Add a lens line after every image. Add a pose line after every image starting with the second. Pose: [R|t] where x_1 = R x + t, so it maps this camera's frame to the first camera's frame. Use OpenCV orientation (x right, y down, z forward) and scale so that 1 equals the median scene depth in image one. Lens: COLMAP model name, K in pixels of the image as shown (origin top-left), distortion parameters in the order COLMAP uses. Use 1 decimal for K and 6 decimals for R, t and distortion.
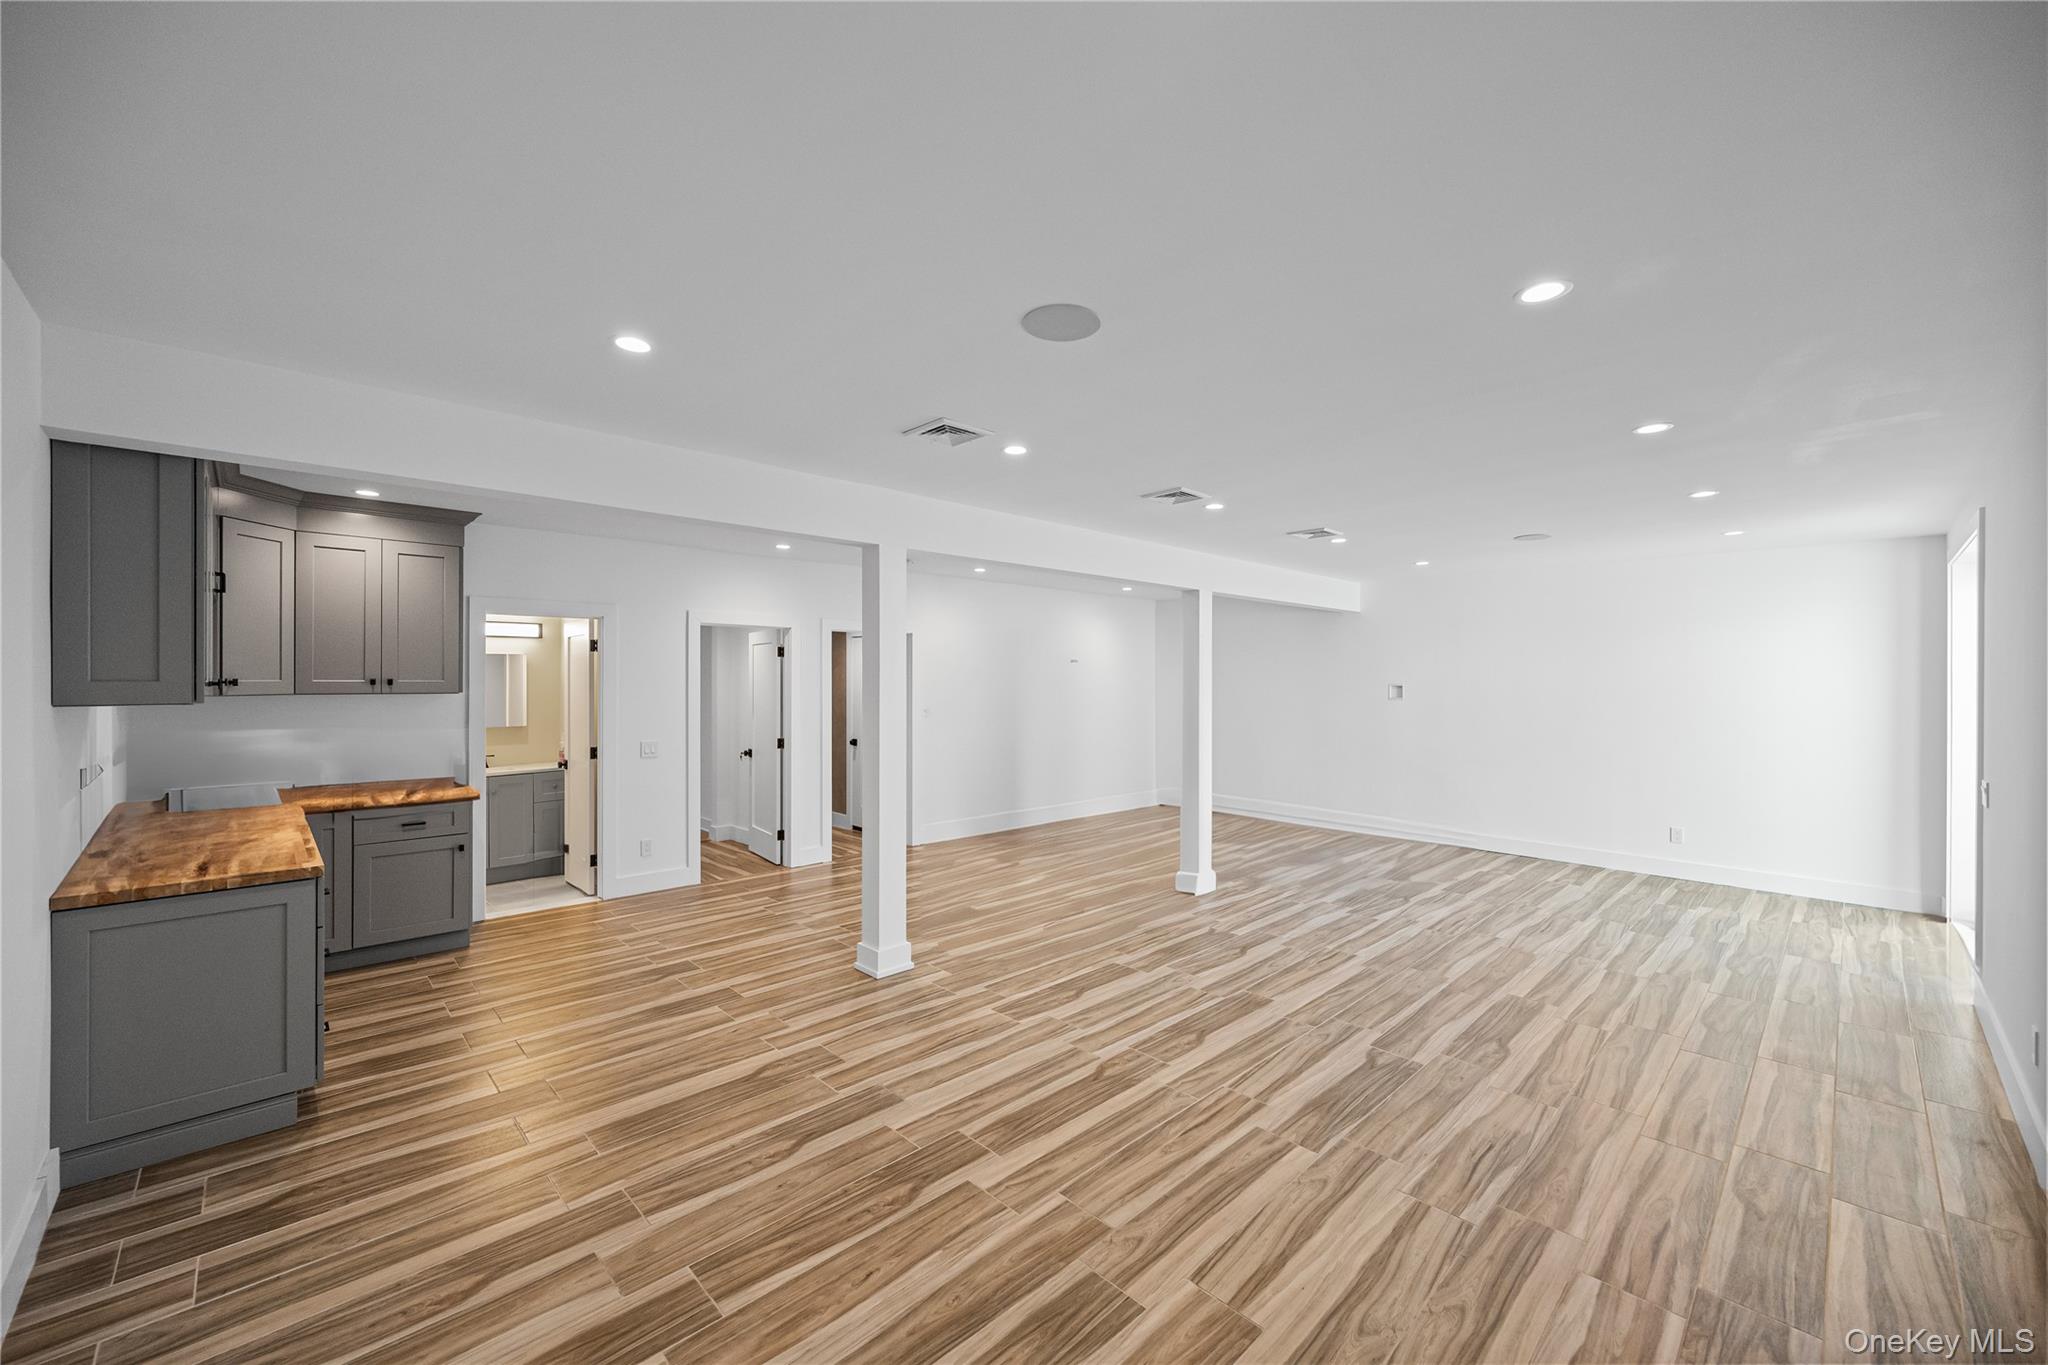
lens RADIAL K [[799.4, 0, 1025.3], [0, 799.4, 683.1], [0, 0, 1]] dist [0.001003, -0.000612]
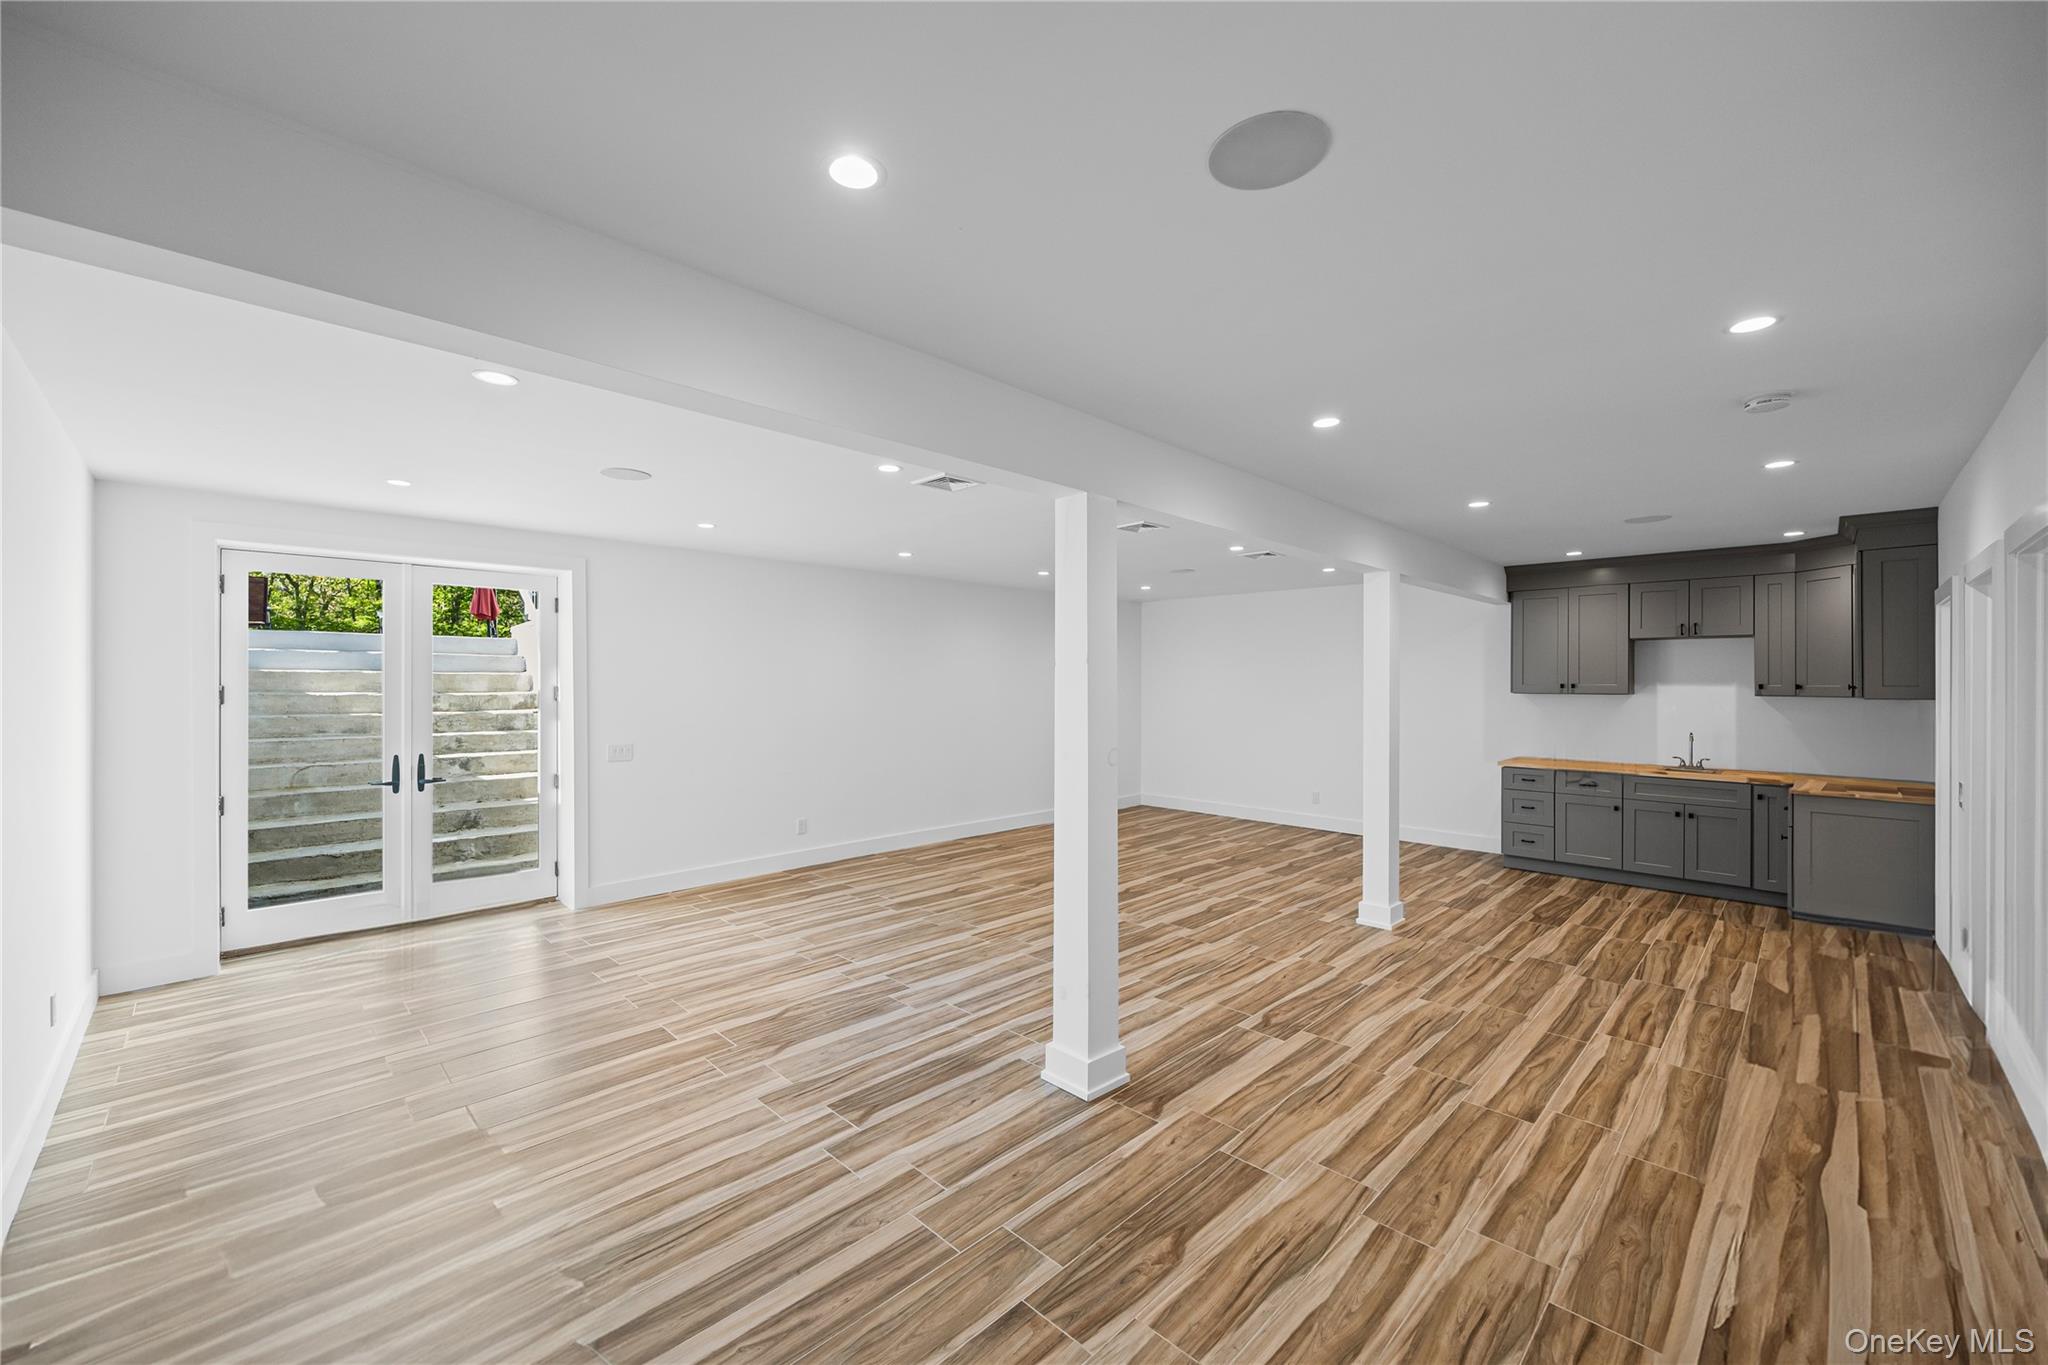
lens RADIAL K [[799.4, 0, 1022.6], [0, 799.4, 681.6], [0, 0, 1]] dist [0.001003, -0.000612]
pose [[-0.999868, -0.004883, -0.015515, 0.376792], [-0.004910, 0.999986, 0.001702, -0.006644], [0.015507, 0.001778, -0.999878, 2.161699]]
